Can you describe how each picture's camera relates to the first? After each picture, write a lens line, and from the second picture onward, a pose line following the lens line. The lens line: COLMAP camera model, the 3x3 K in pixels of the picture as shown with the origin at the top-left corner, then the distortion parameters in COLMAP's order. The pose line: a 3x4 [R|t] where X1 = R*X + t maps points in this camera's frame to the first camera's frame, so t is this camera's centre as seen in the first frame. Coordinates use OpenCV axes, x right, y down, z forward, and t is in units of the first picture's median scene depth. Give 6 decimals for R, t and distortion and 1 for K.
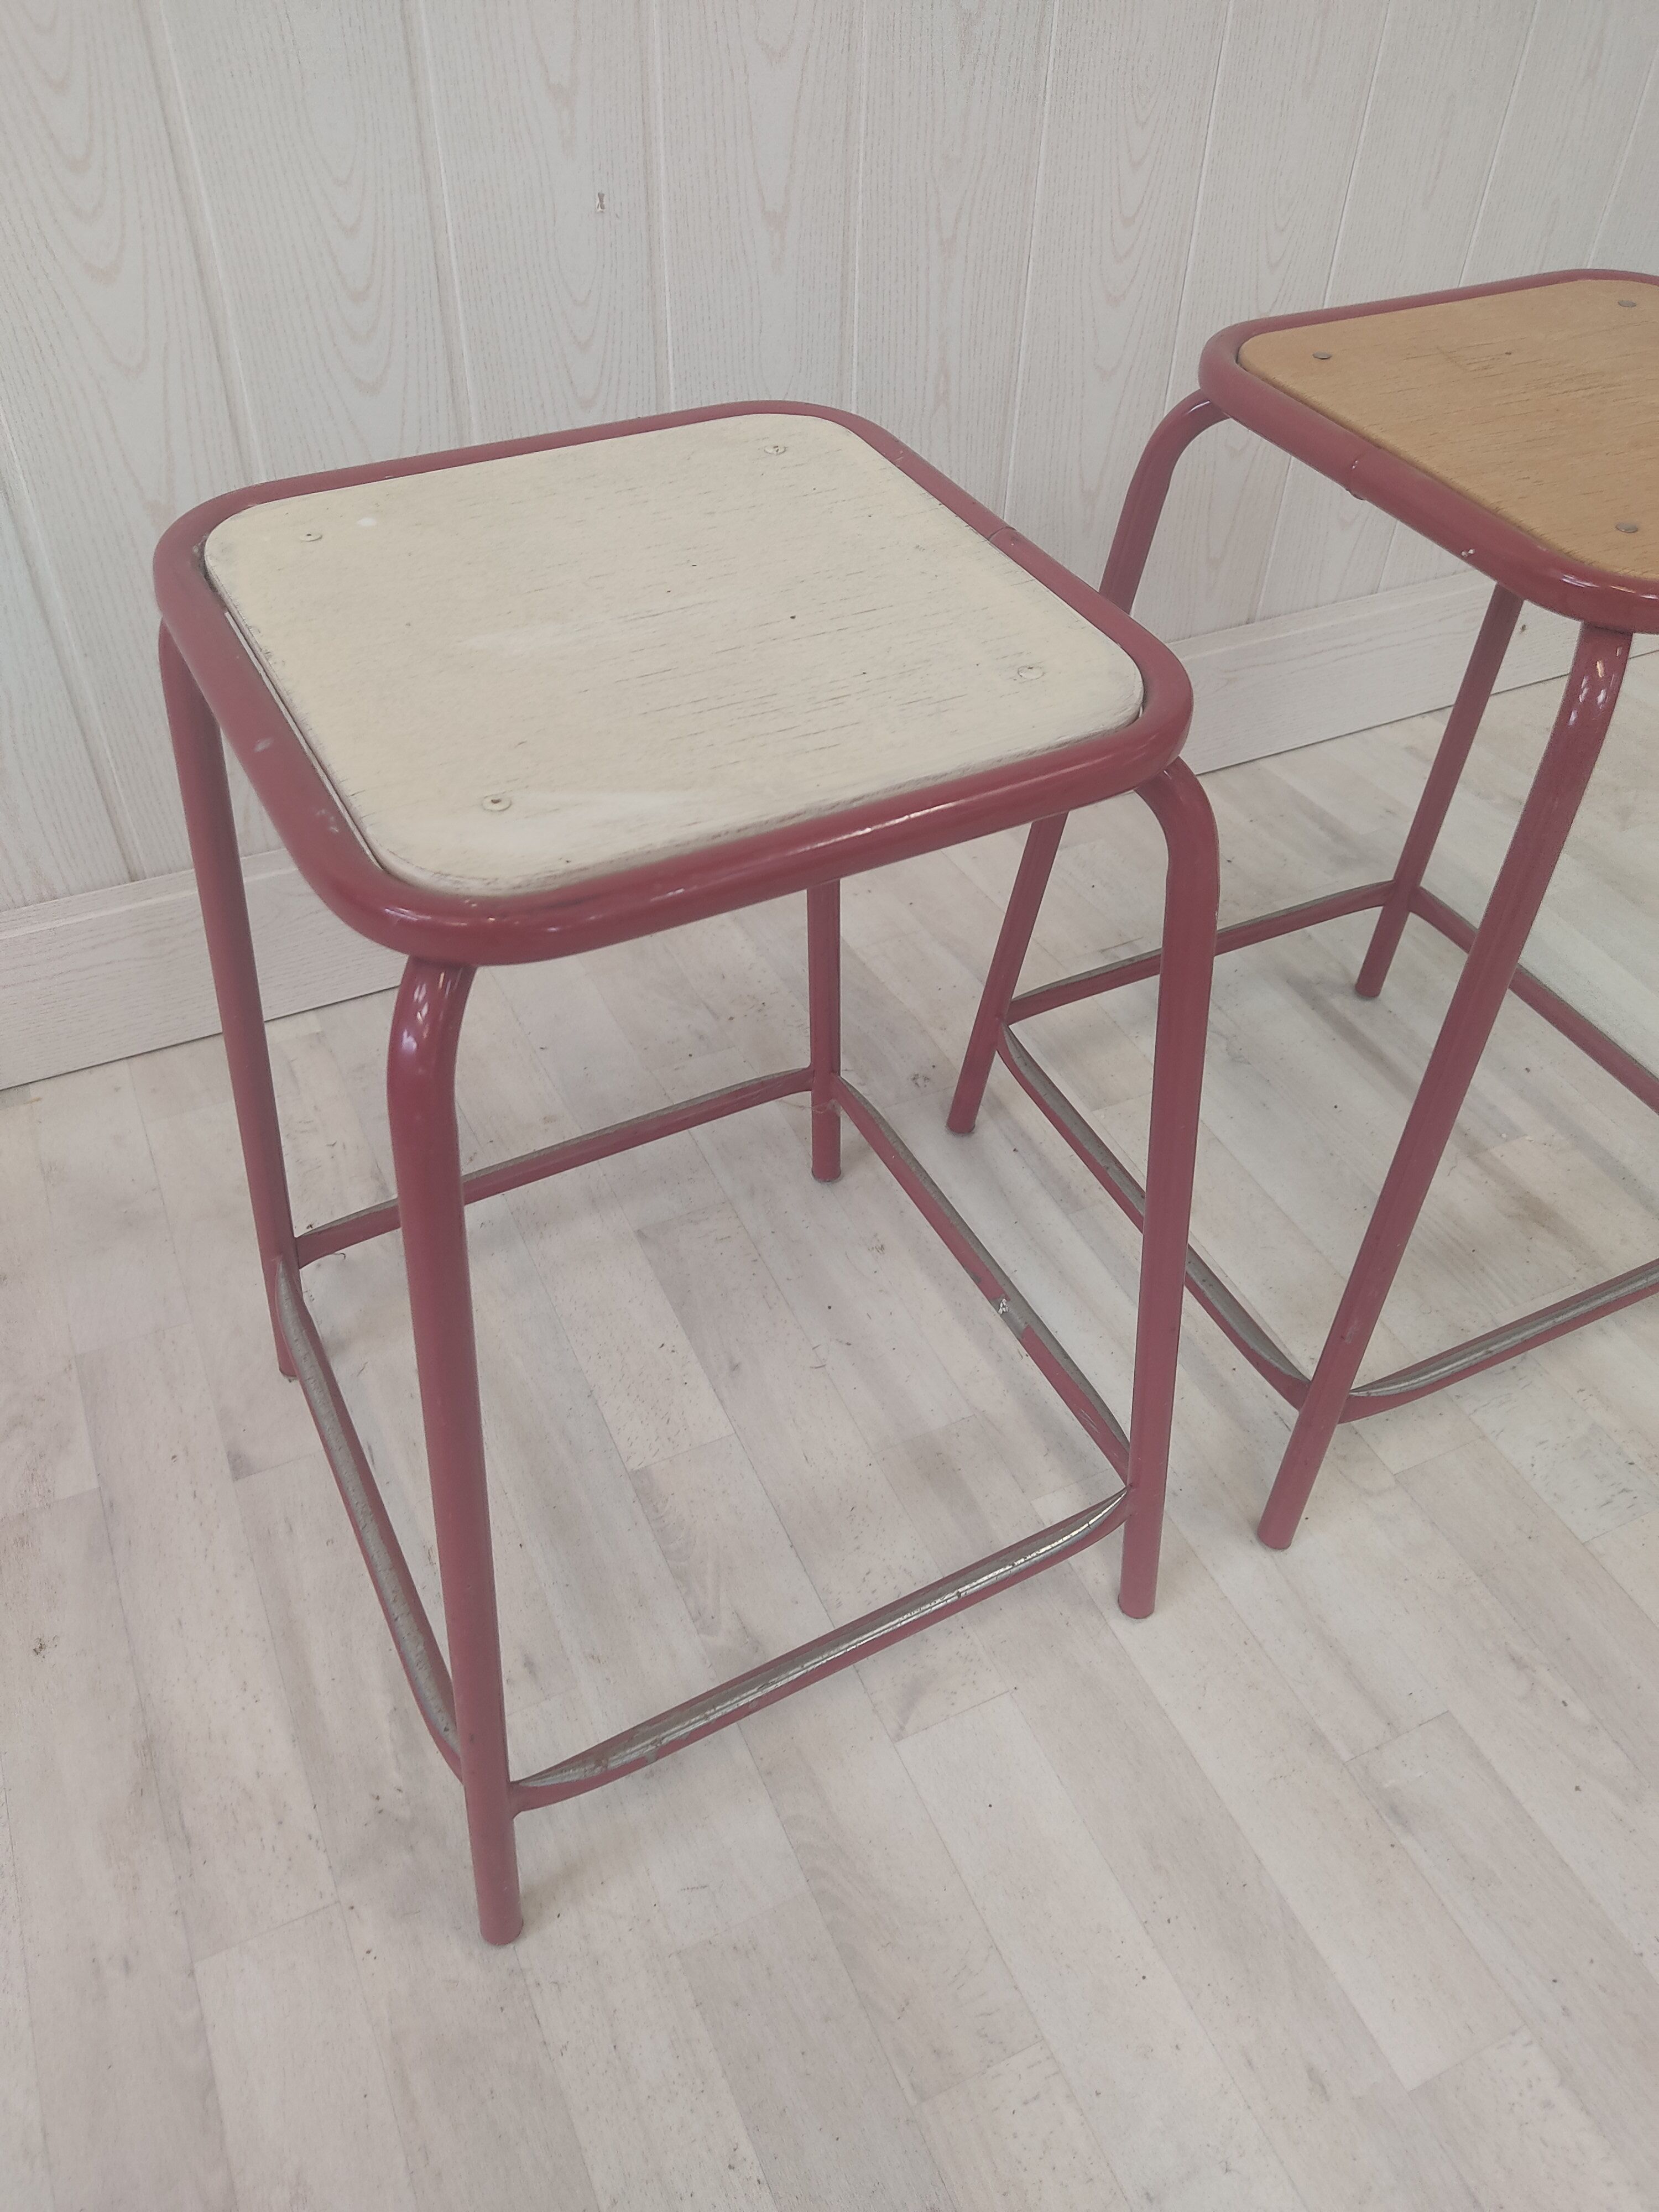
lens RADIAL K [[1656.0, 0, 825.5], [0, 1656.0, 1114.7], [0, 0, 1]] dist [0.105396, -0.188055]
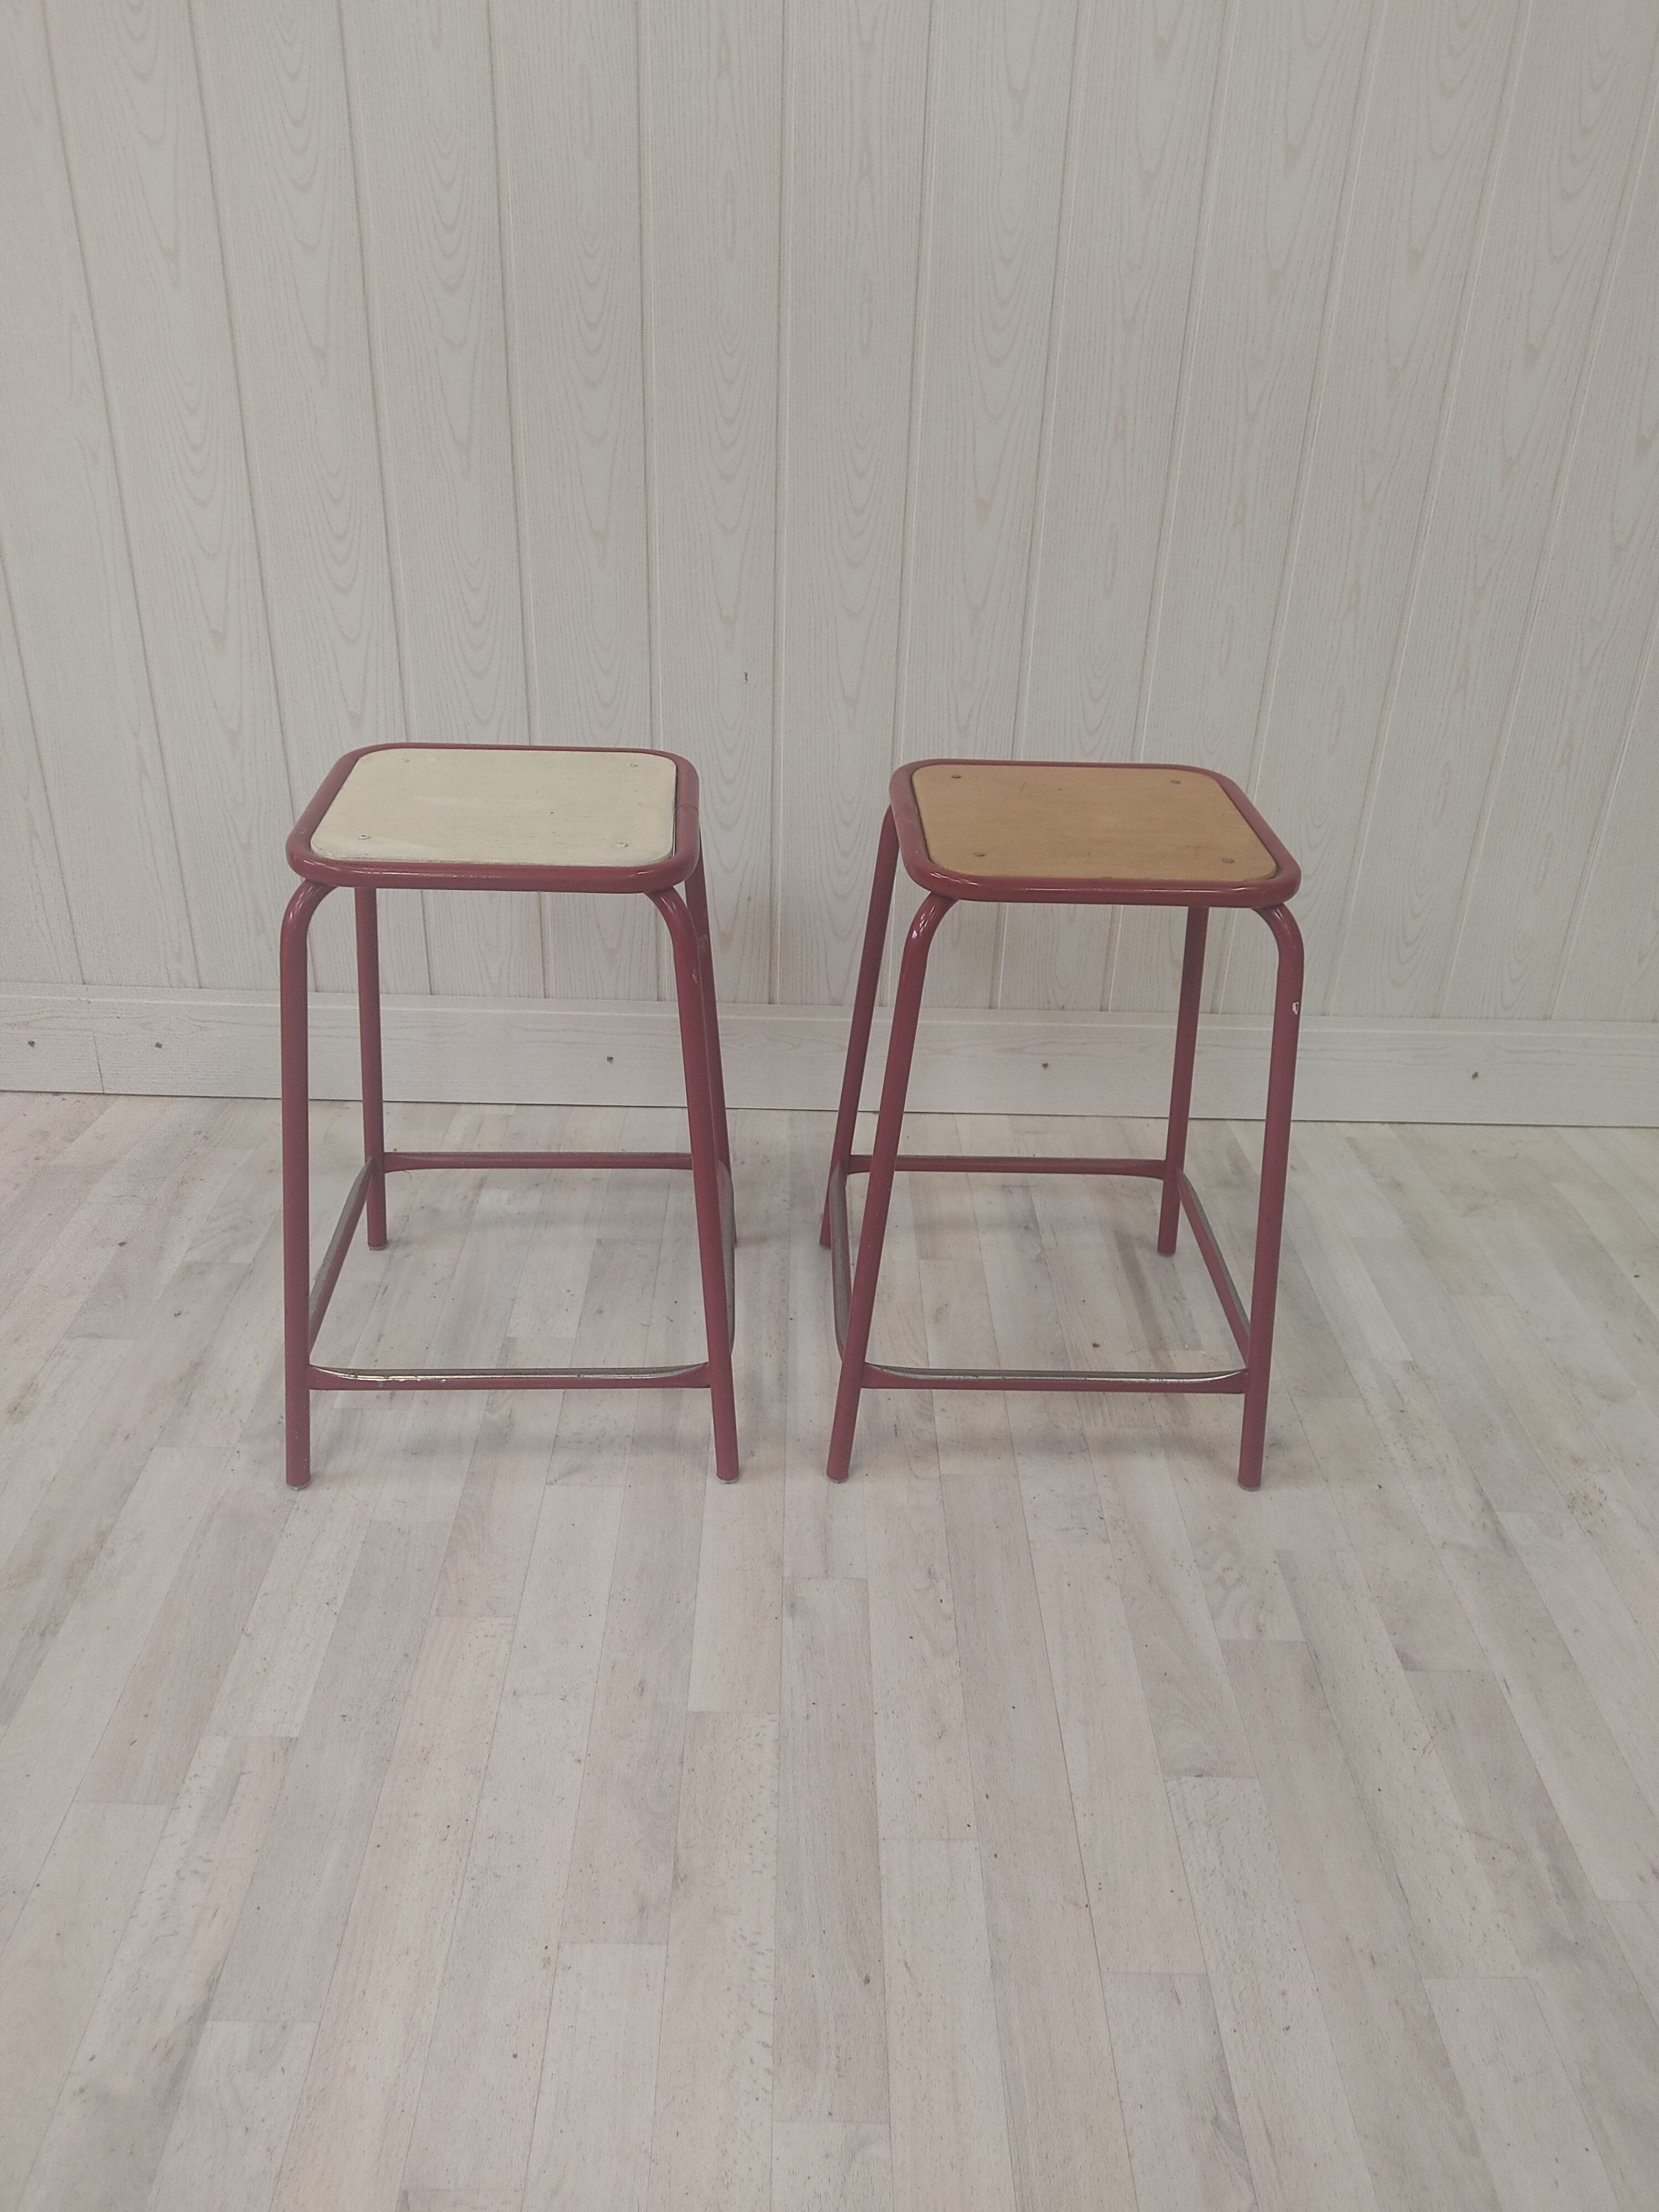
lens RADIAL K [[1652.3, 0, 821.7], [0, 1652.3, 1109.7], [0, 0, 1]] dist [0.130605, -0.247960]
pose [[0.908580, 0.205843, -0.363472, 0.722778], [-0.299030, 0.928086, -0.221894, 0.276922], [0.291658, 0.310297, 0.904794, -0.480487]]
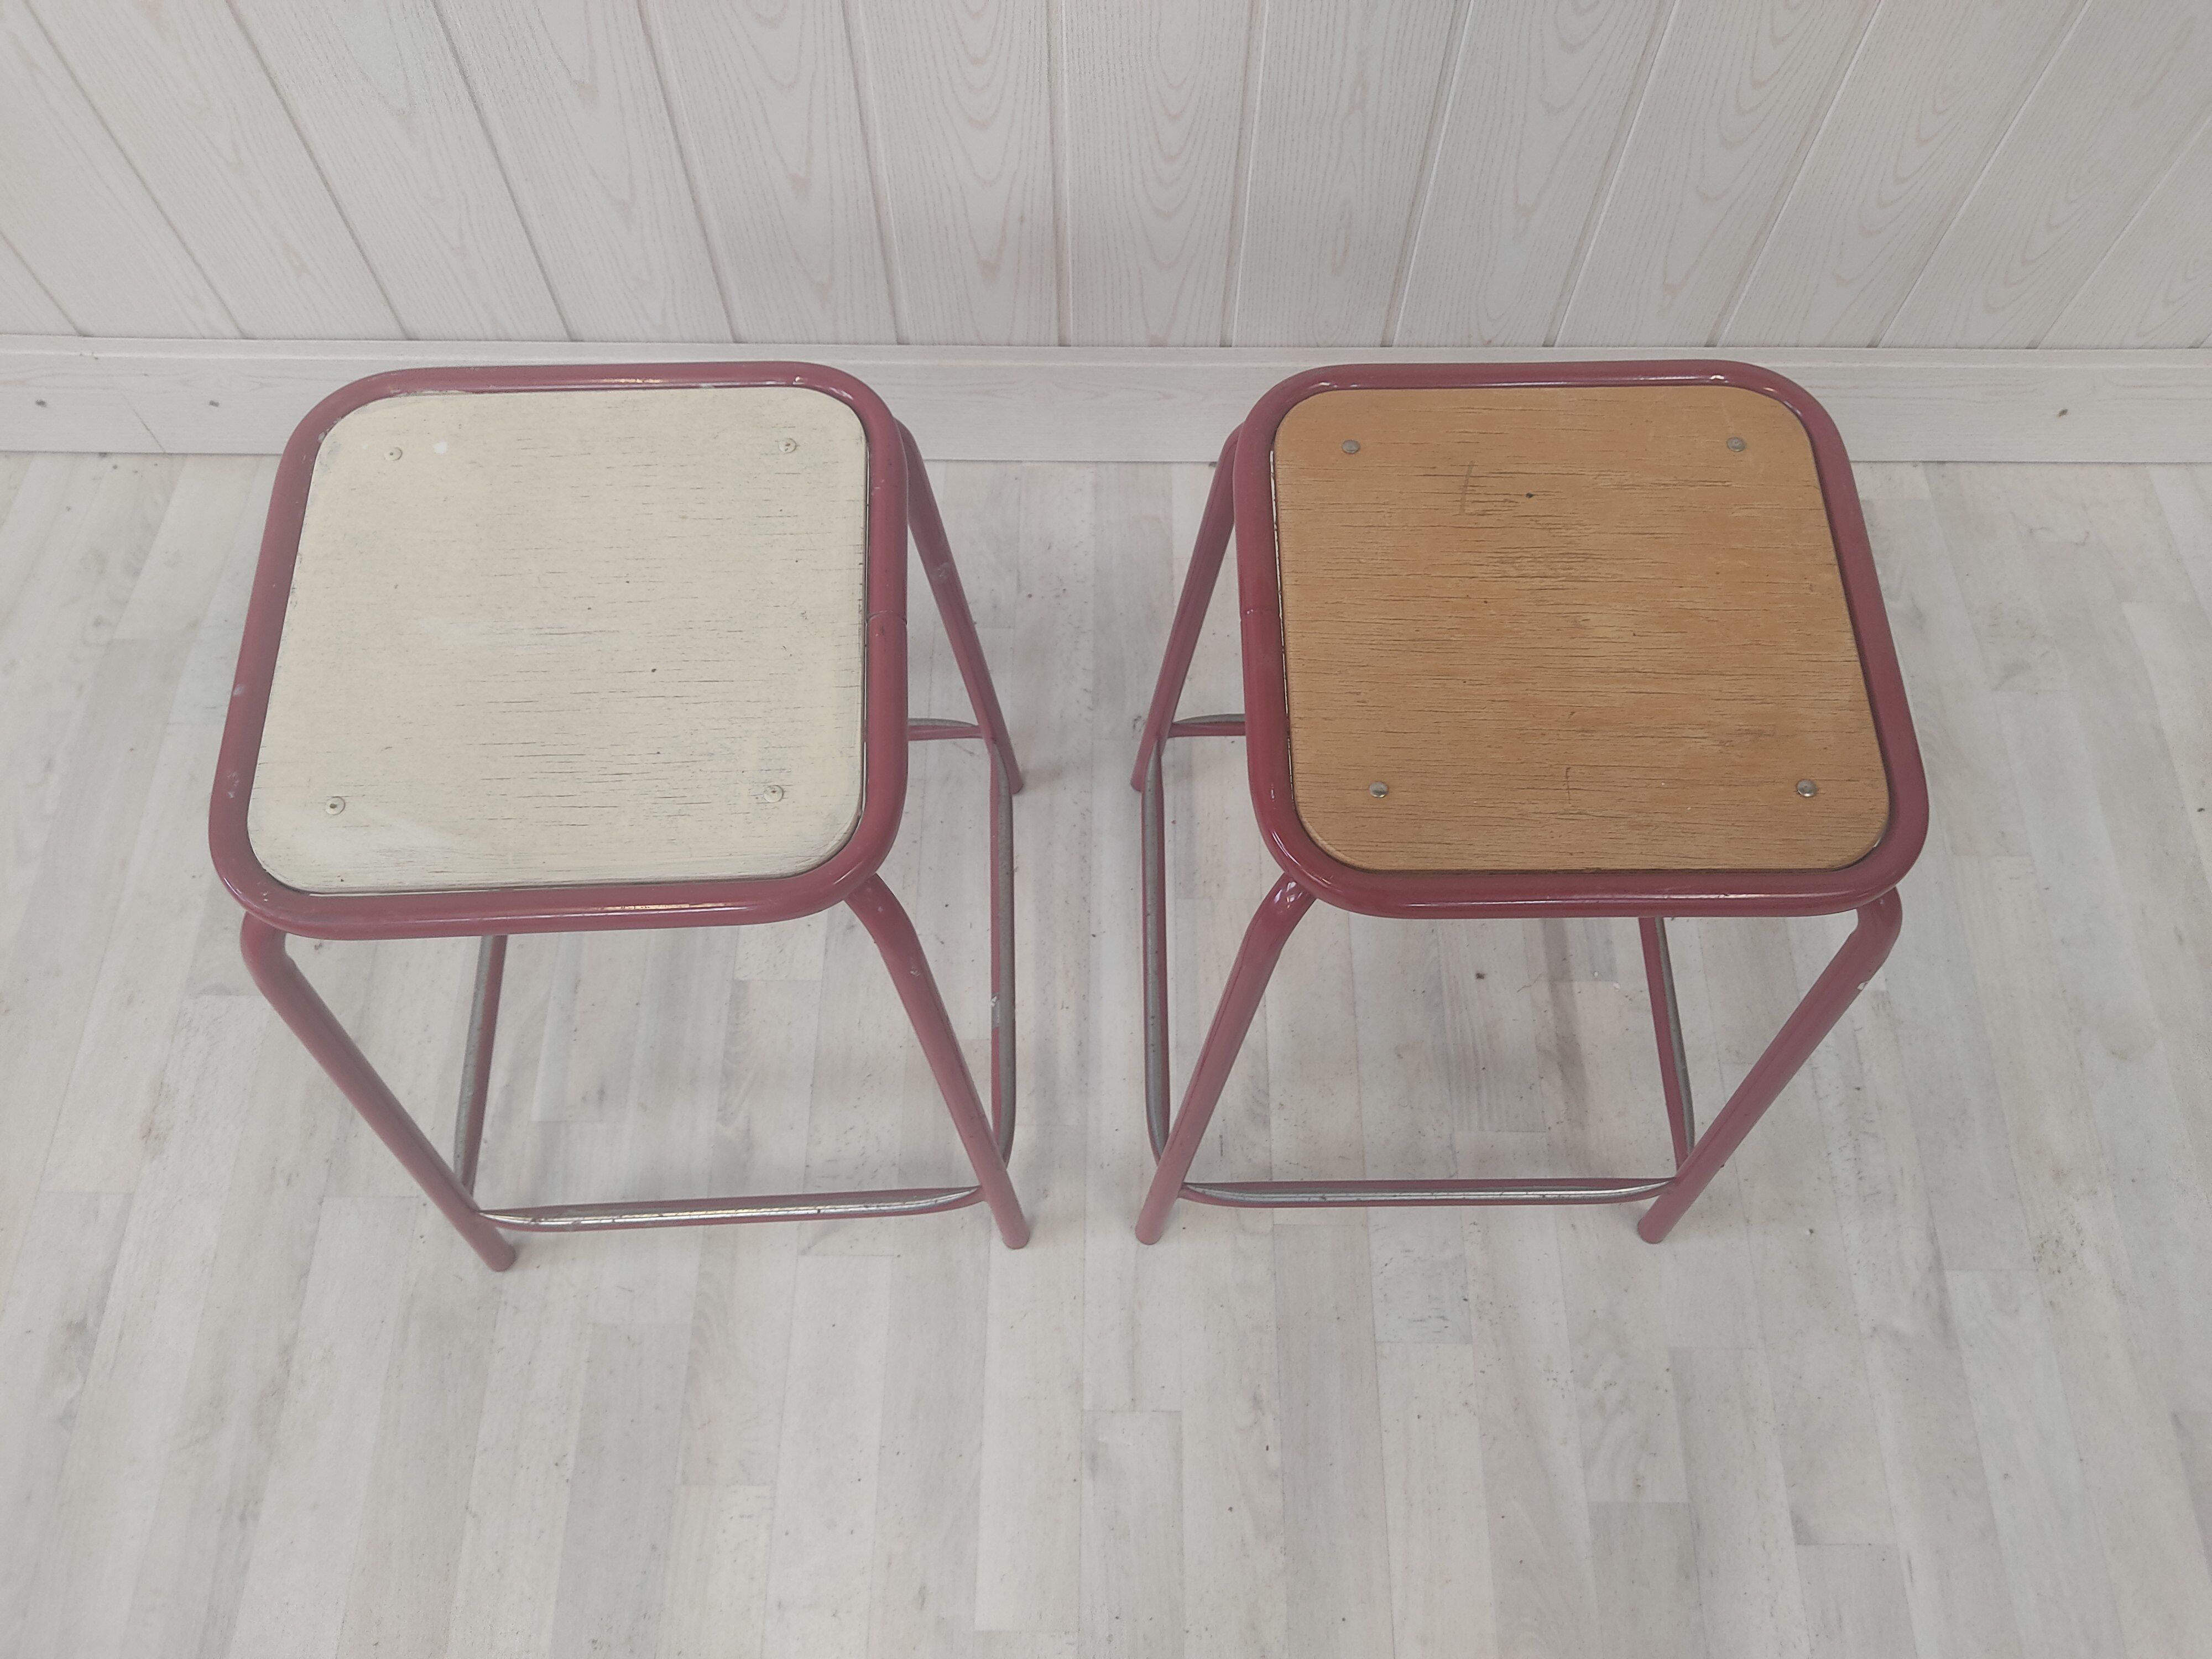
lens RADIAL K [[1656.0, 0, 1108.6], [0, 1656.0, 832.4], [0, 0, 1]] dist [0.105396, -0.188055]
pose [[0.901844, 0.382397, -0.201122, 0.369358], [-0.289672, 0.880510, 0.375224, -0.468595], [0.320574, -0.280134, 0.904852, -0.068539]]
